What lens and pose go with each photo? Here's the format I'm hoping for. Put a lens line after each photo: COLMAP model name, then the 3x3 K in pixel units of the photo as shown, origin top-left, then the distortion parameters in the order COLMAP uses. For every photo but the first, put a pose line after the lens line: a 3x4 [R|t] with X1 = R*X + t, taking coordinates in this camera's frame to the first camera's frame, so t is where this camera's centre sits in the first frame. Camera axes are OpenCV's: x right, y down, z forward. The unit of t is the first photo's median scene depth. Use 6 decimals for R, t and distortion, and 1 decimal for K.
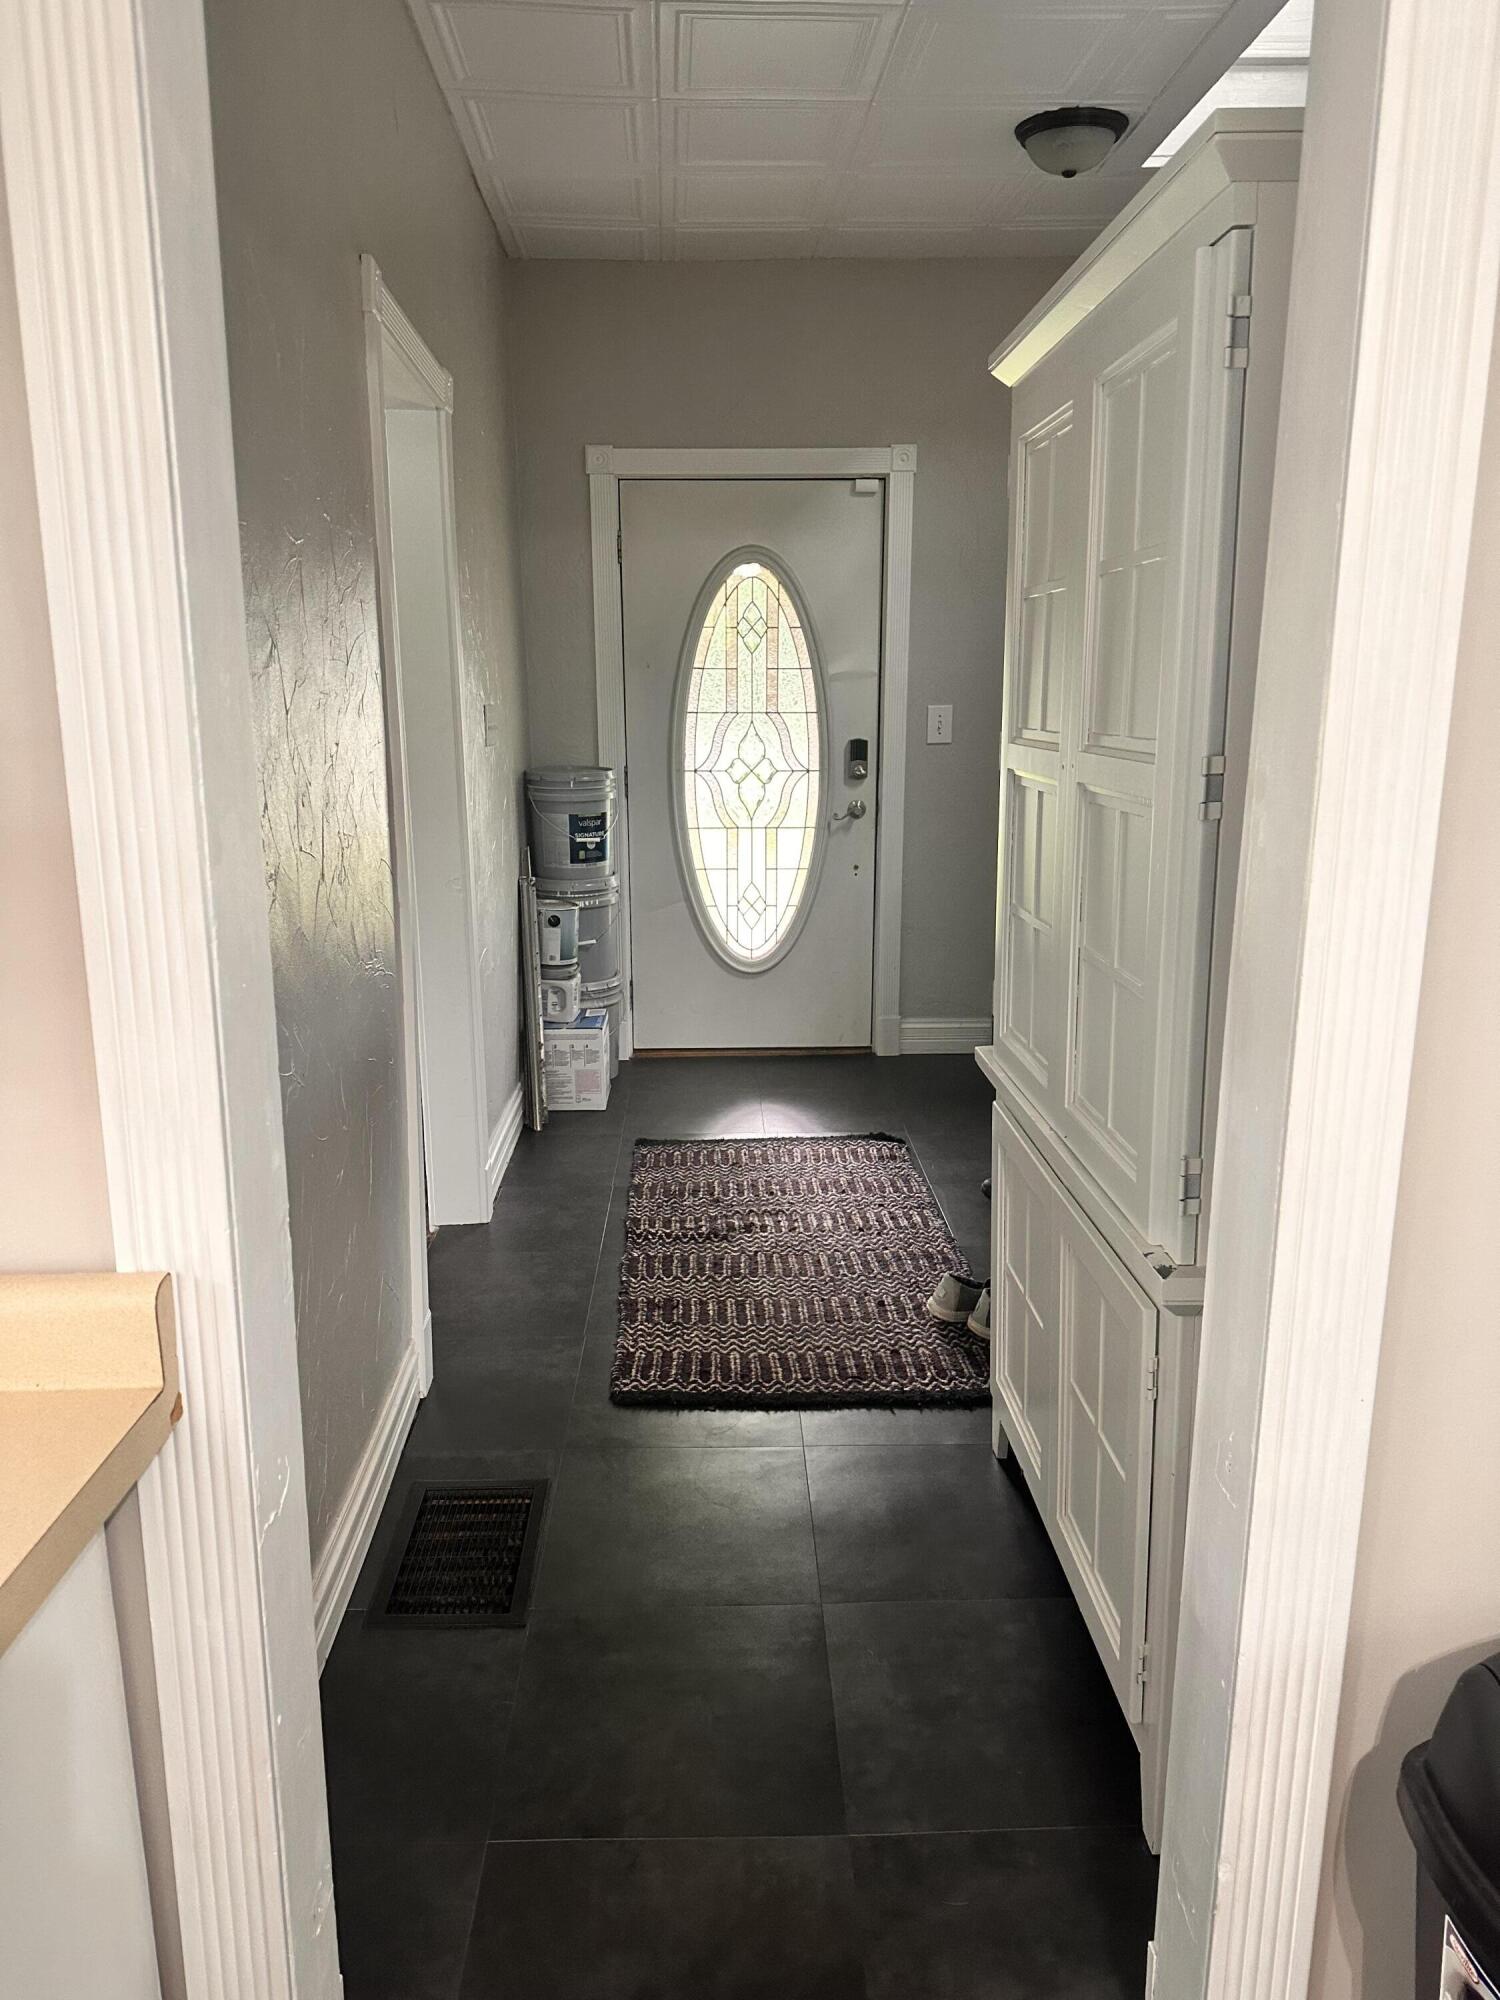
lens RADIAL K [[1397.2, 0, 733.9], [0, 1397.2, 1011.2], [0, 0, 1]] dist [0.039204, -0.050056]
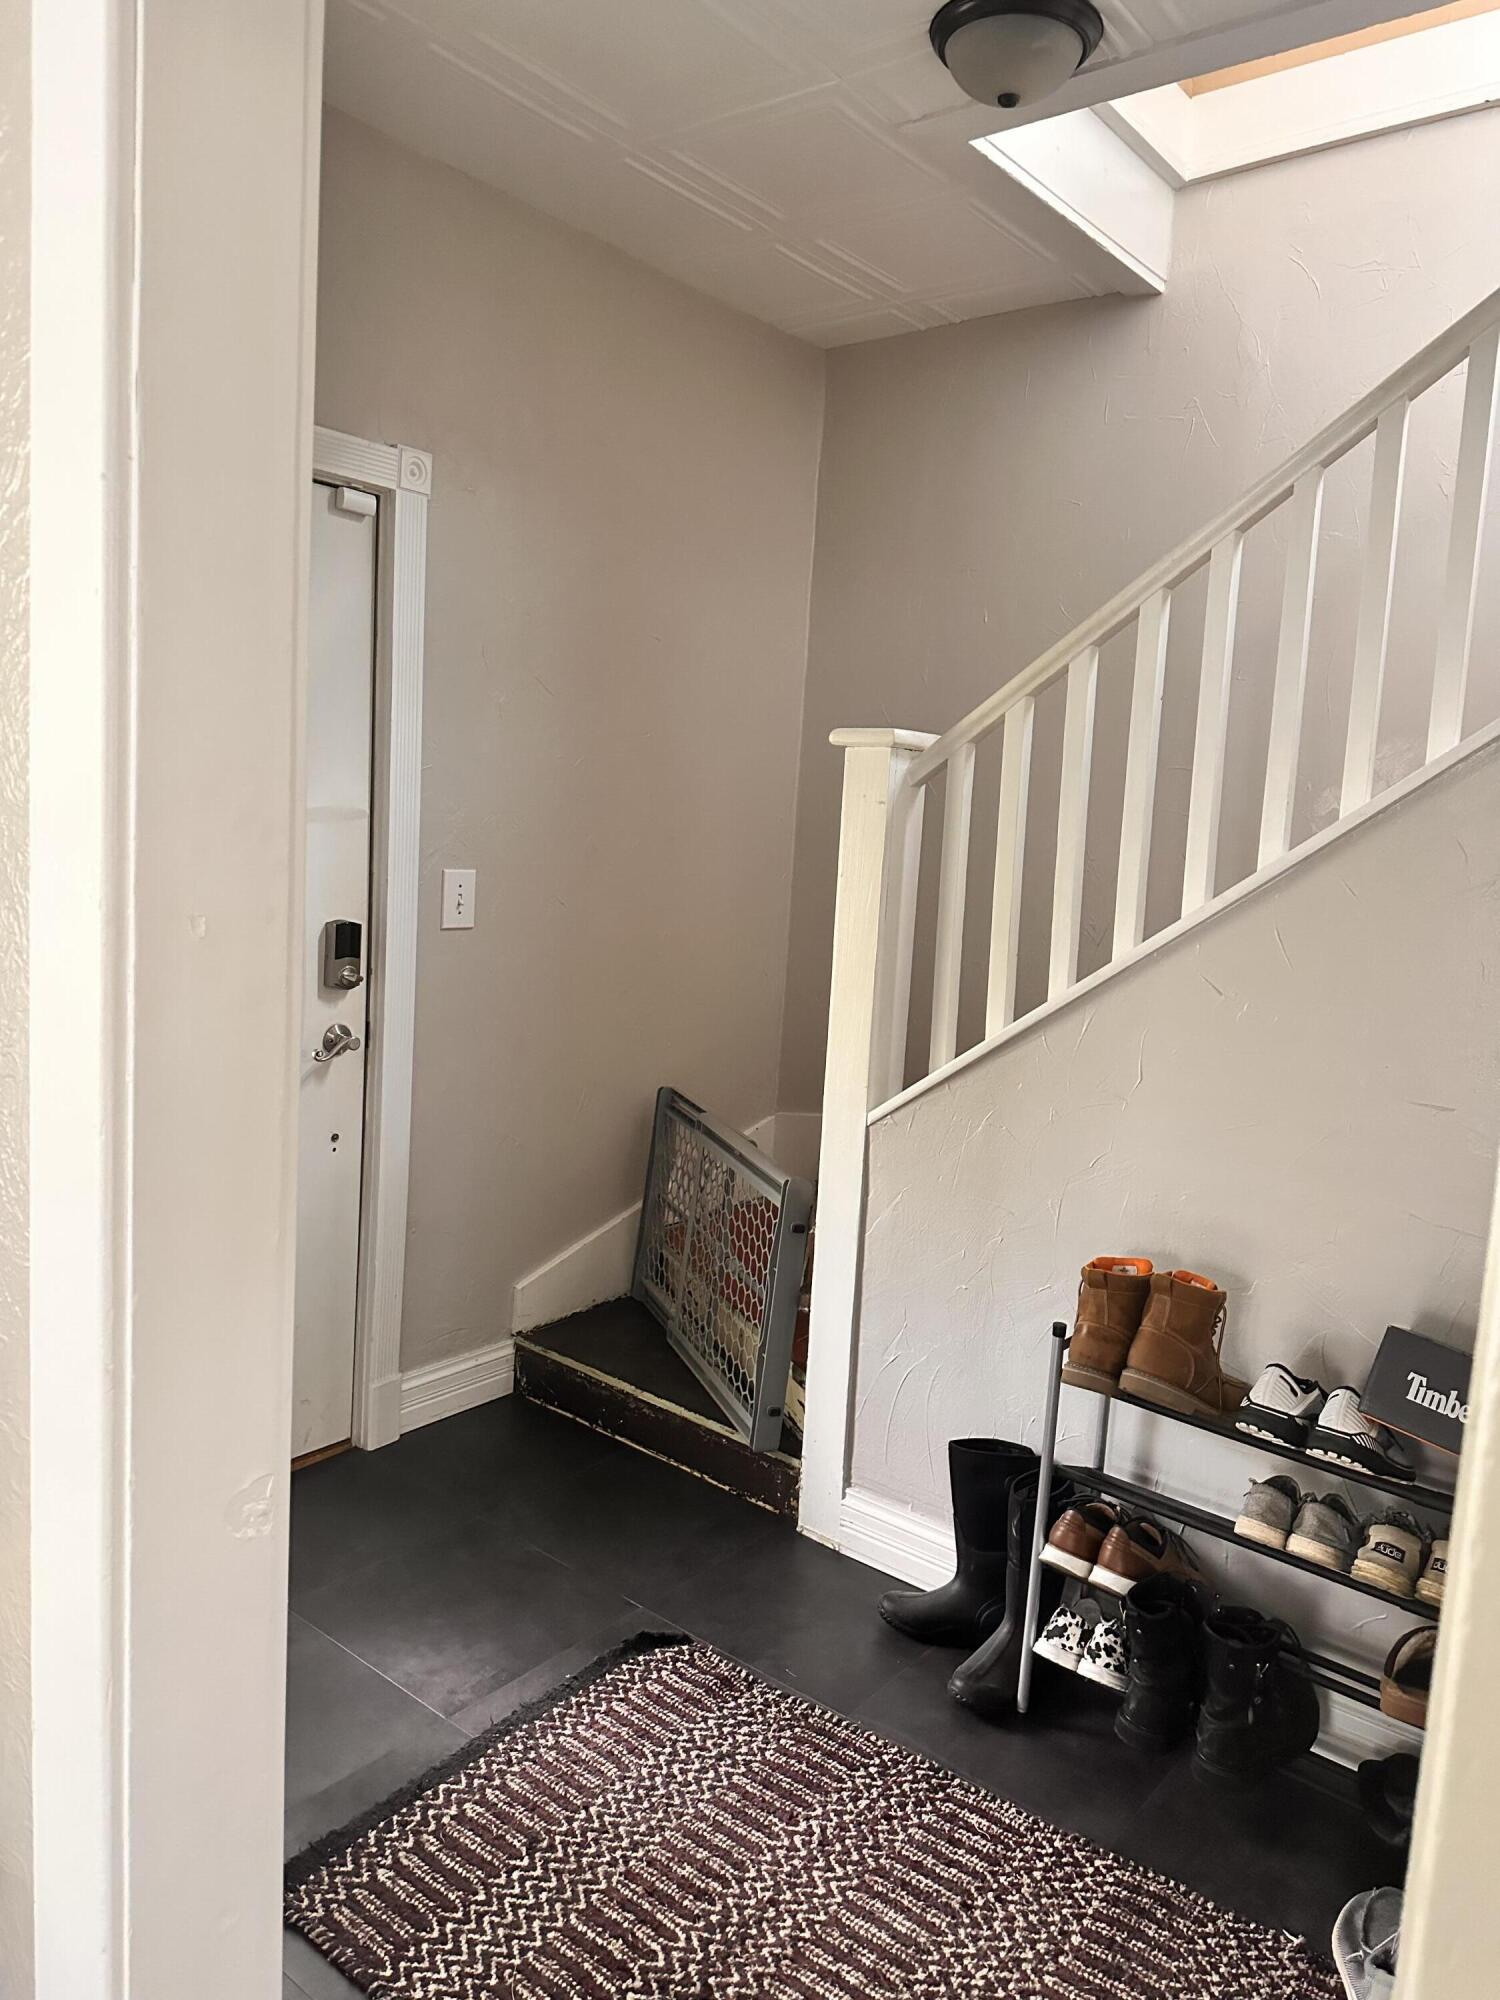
lens RADIAL K [[1397.2, 0, 762.6], [0, 1397.2, 981.4], [0, 0, 1]] dist [0.039204, -0.050056]
pose [[0.627845, -0.041057, 0.777254, -0.263860], [0.113475, 0.992766, -0.039221, -0.131063], [-0.770022, 0.112824, 0.627963, 0.518149]]
